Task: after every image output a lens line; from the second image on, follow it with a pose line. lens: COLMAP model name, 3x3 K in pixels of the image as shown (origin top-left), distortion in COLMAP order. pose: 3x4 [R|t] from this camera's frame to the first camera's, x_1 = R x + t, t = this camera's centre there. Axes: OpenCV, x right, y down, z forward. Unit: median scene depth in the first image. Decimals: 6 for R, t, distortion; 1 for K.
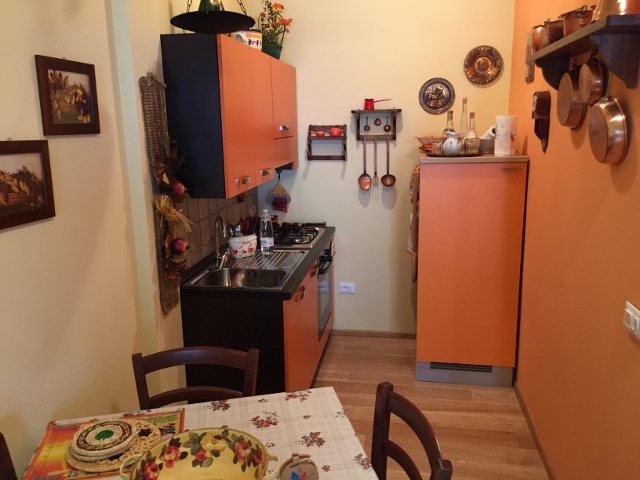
lens RADIAL K [[544.3, 0, 321.1], [0, 544.3, 237.8], [0, 0, 1]] dist [0.080938, -0.105007]
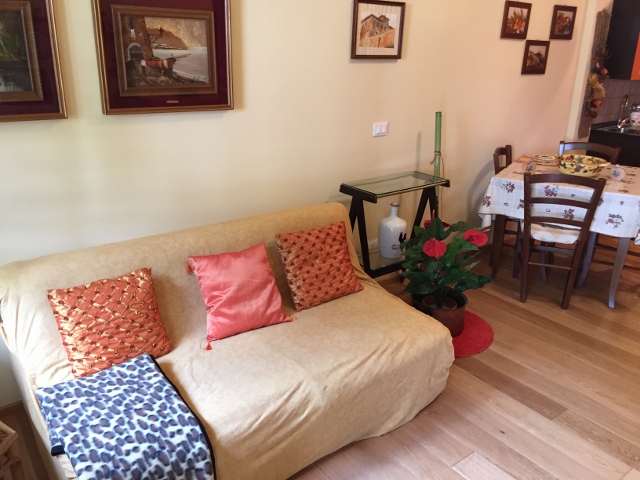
lens RADIAL K [[544.3, 0, 321.1], [0, 544.3, 237.8], [0, 0, 1]] dist [0.080938, -0.105007]
pose [[0.728051, 0.256800, -0.635606, 0.262332], [-0.169739, 0.965843, 0.195796, 0.172646], [0.664176, -0.034662, 0.746772, -0.738187]]
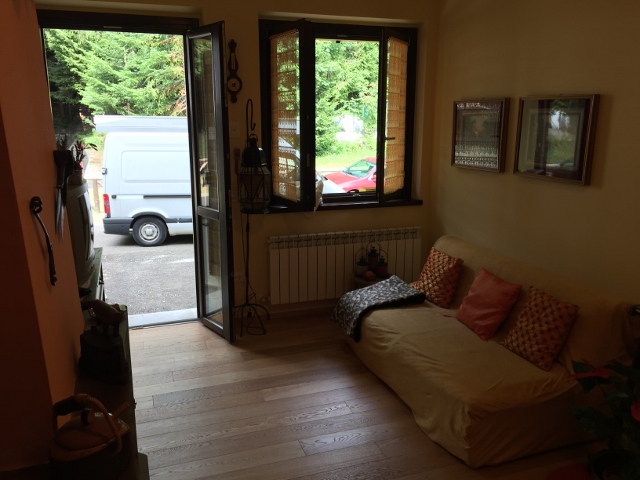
lens RADIAL K [[544.3, 0, 321.1], [0, 544.3, 237.8], [0, 0, 1]] dist [0.080938, -0.105007]
pose [[-0.872047, 0.127435, -0.472541, 0.455828], [-0.087077, 0.909704, 0.406024, -0.078827], [0.481614, 0.395219, -0.782208, 0.277322]]
